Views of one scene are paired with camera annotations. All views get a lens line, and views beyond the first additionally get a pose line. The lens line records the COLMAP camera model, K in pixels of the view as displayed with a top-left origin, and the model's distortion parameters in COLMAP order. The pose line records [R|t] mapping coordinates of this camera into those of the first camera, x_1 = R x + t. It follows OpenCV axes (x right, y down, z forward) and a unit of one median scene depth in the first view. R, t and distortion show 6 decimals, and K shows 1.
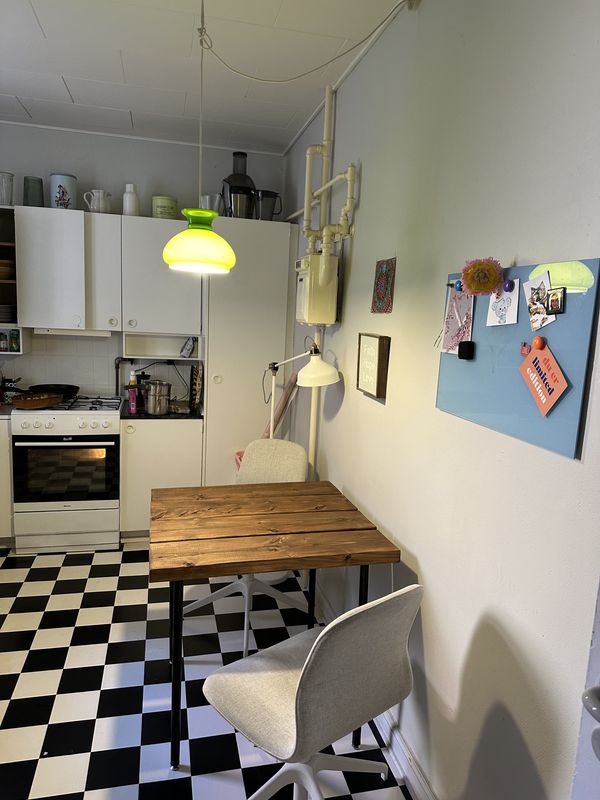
lens RADIAL K [[551.0, 0, 297.3], [0, 551.0, 422.2], [0, 0, 1]] dist [0.074992, -0.001049]
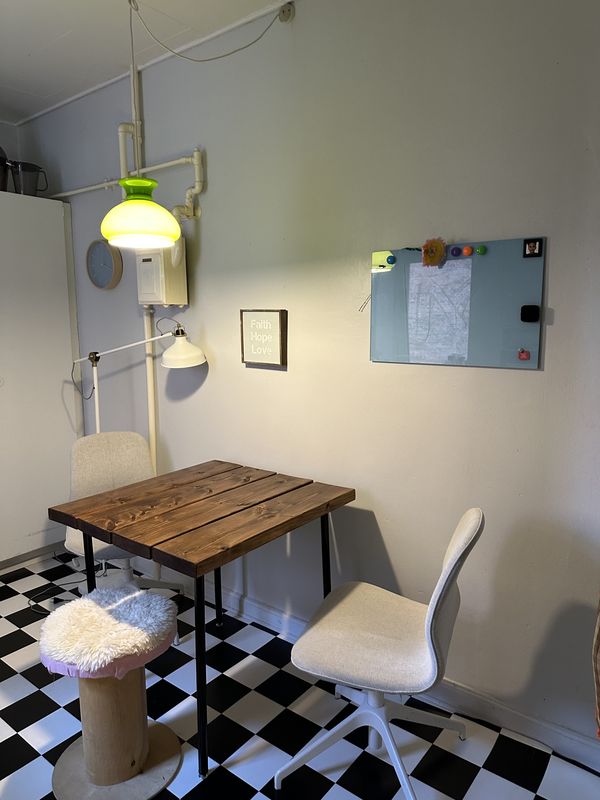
lens RADIAL K [[563.3, 0, 300.0], [0, 563.3, 400.0], [0, 0, 1]] dist [0.031714, -0.000065]
pose [[0.782446, -0.137733, 0.607295, -0.496759], [0.159800, 0.986986, 0.017957, 0.007013], [-0.601865, 0.082995, 0.794273, 0.102851]]
